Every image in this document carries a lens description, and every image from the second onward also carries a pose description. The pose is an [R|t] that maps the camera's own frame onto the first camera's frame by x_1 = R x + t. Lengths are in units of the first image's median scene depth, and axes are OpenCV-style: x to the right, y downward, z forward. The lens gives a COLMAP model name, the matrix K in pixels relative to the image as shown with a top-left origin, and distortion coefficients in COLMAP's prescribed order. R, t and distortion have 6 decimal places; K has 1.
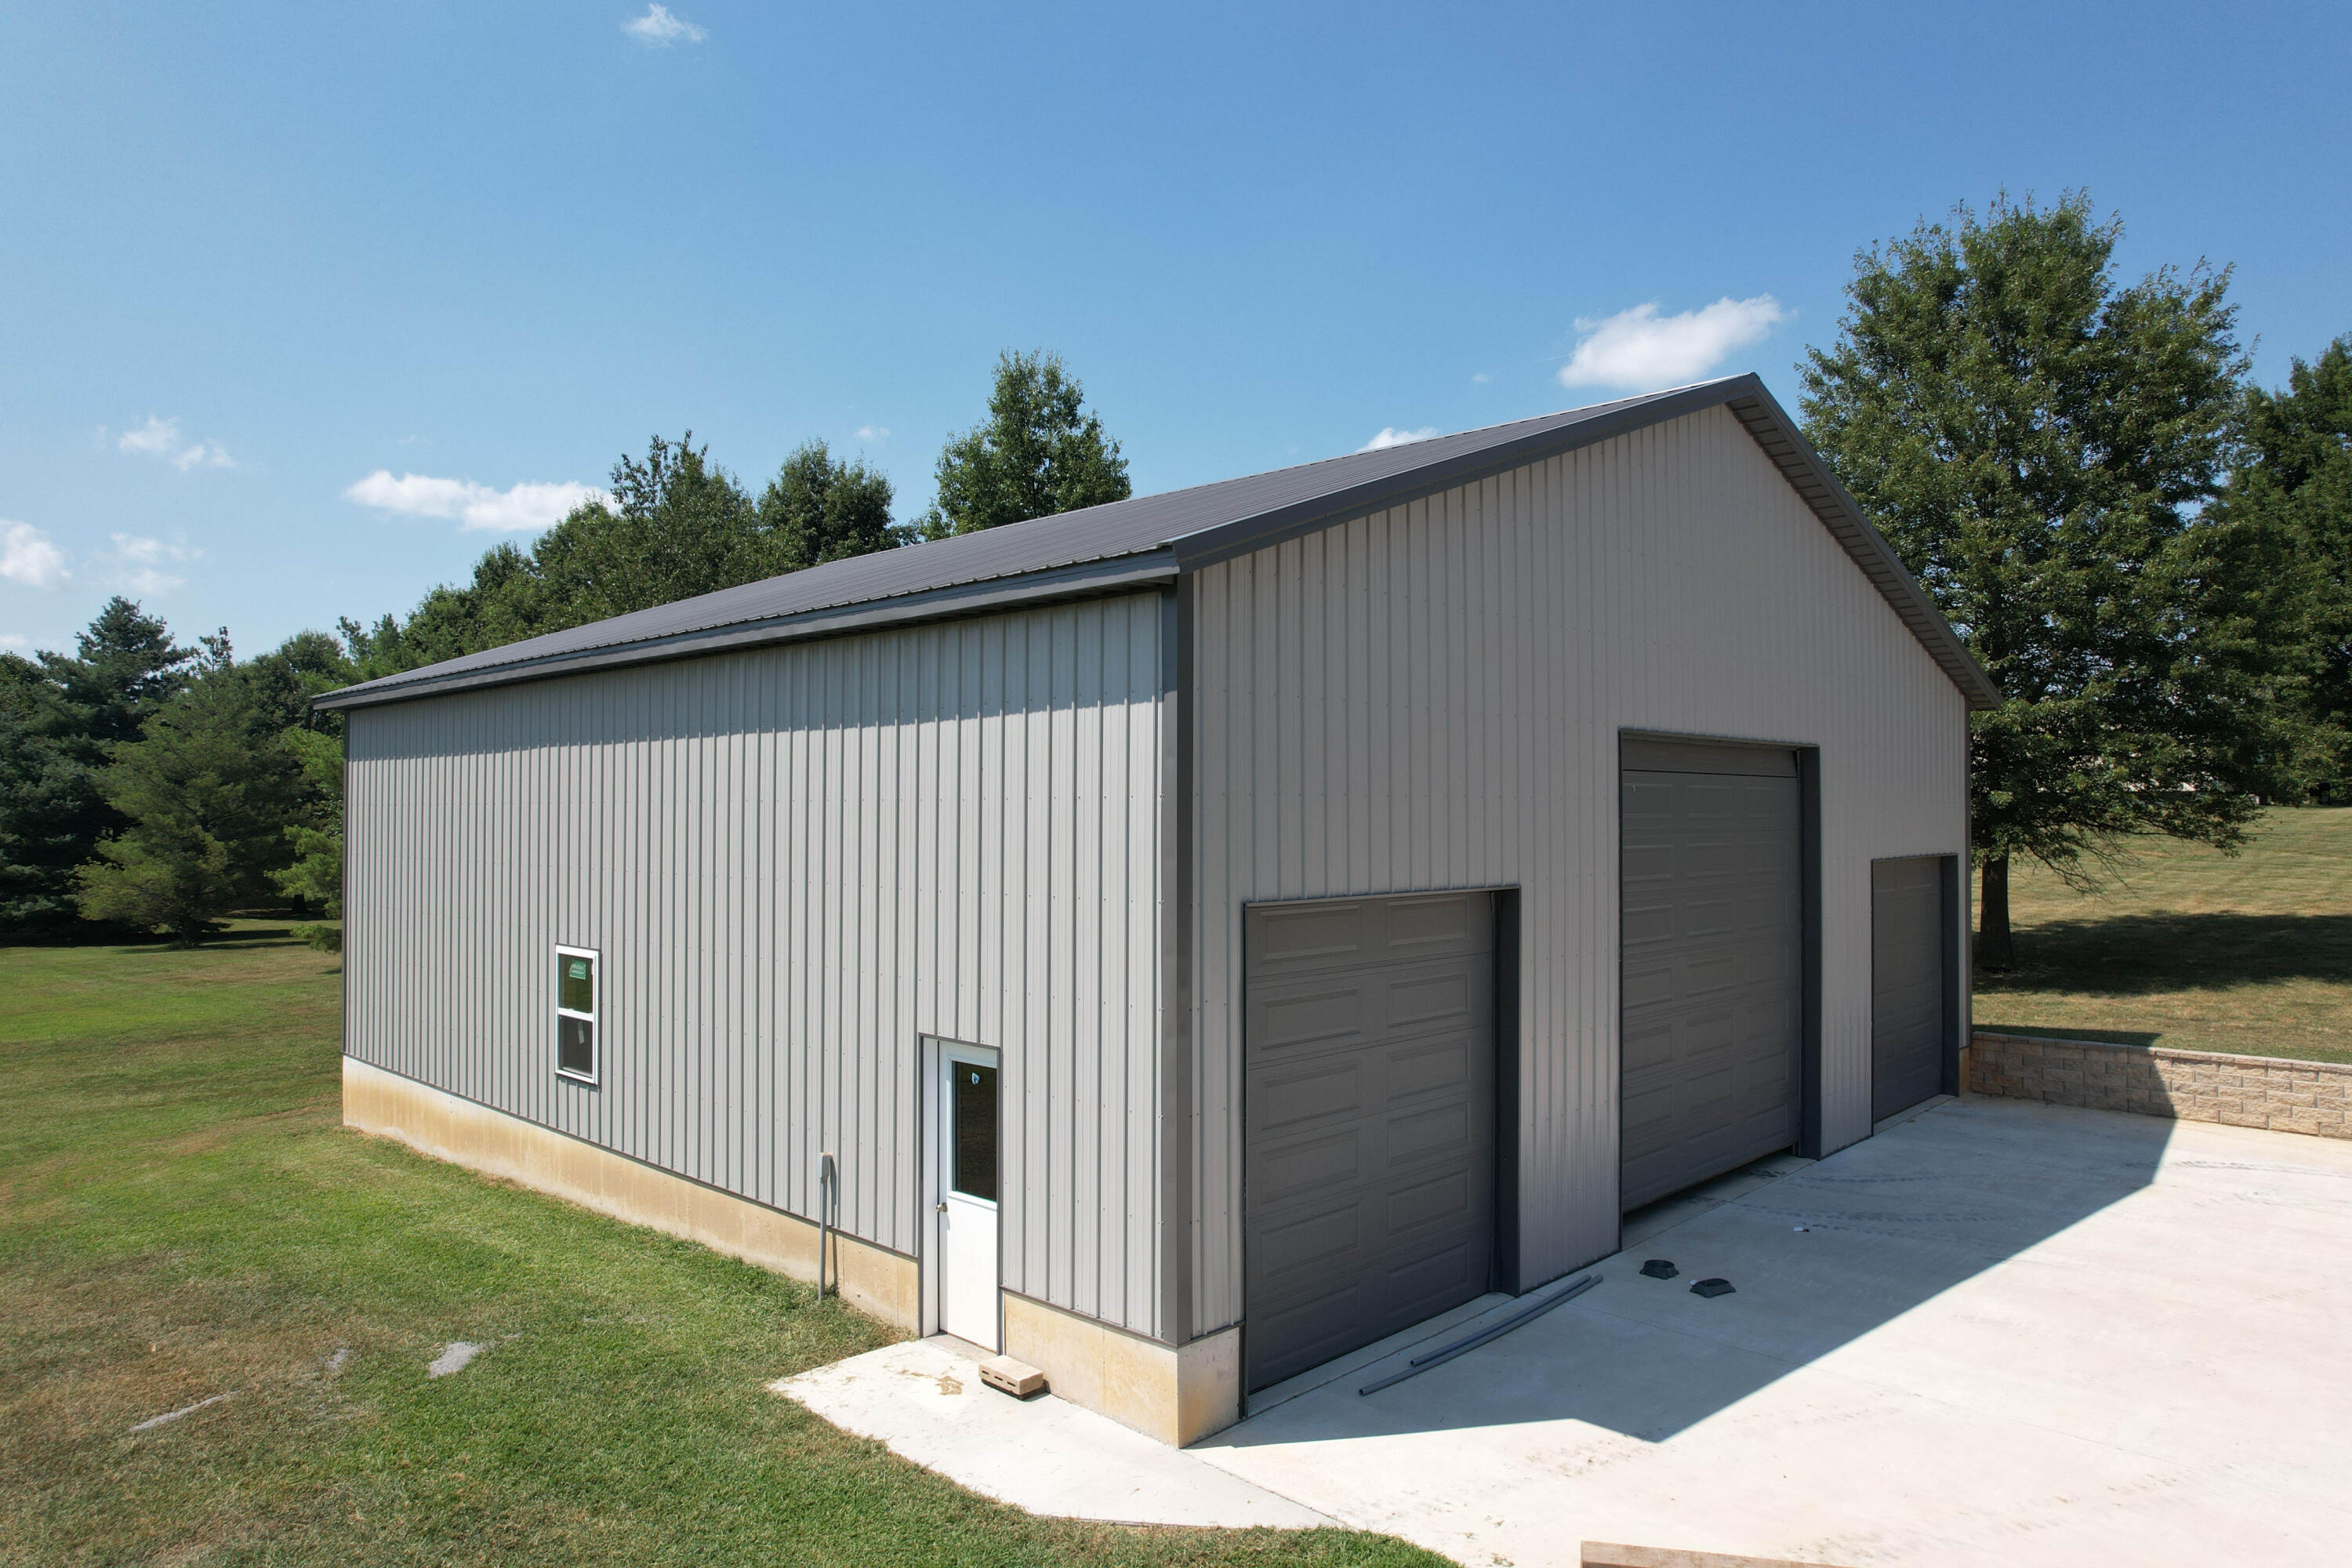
lens RADIAL K [[1490.5, 0, 1172.8], [0, 1490.5, 806.8], [0, 0, 1]] dist [-0.065829, 0.046432]
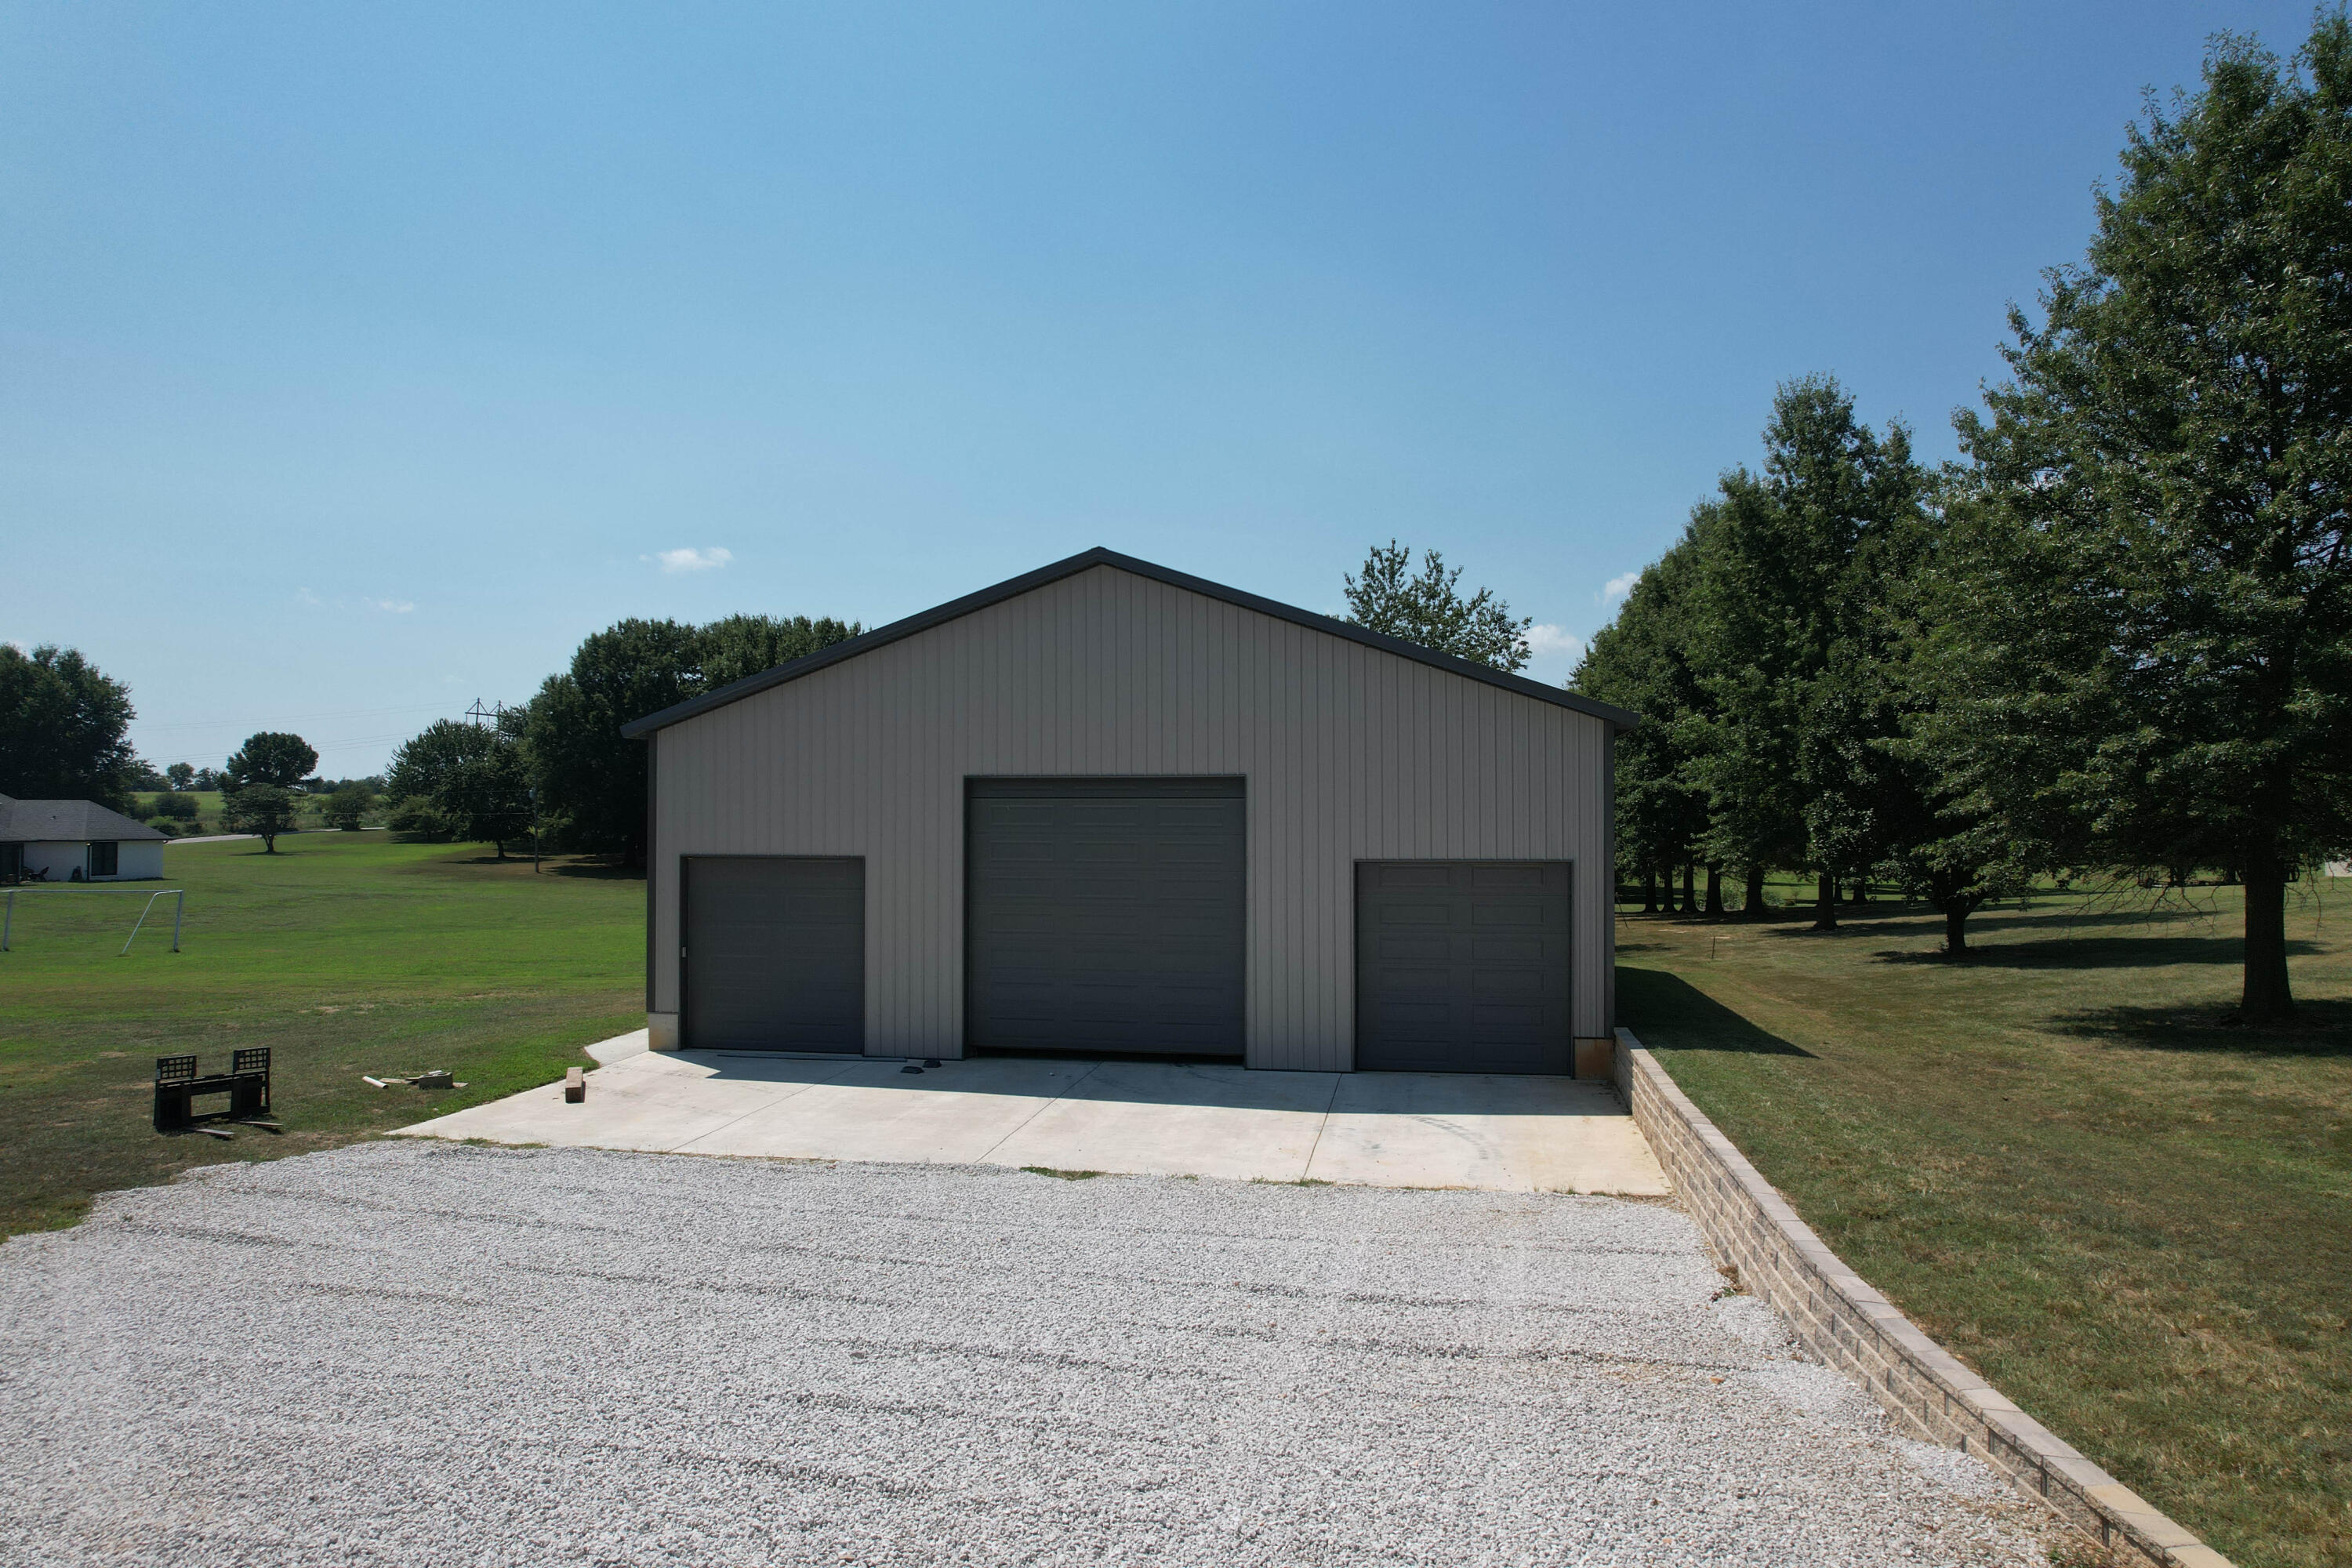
lens RADIAL K [[1490.5, 0, 1172.8], [0, 1490.5, 806.8], [0, 0, 1]] dist [-0.065829, 0.046432]
pose [[0.547707, -0.006944, -0.836641, 1.607650], [0.007343, 0.999967, -0.003492, -0.005701], [0.836638, -0.004231, 0.547740, 0.163336]]
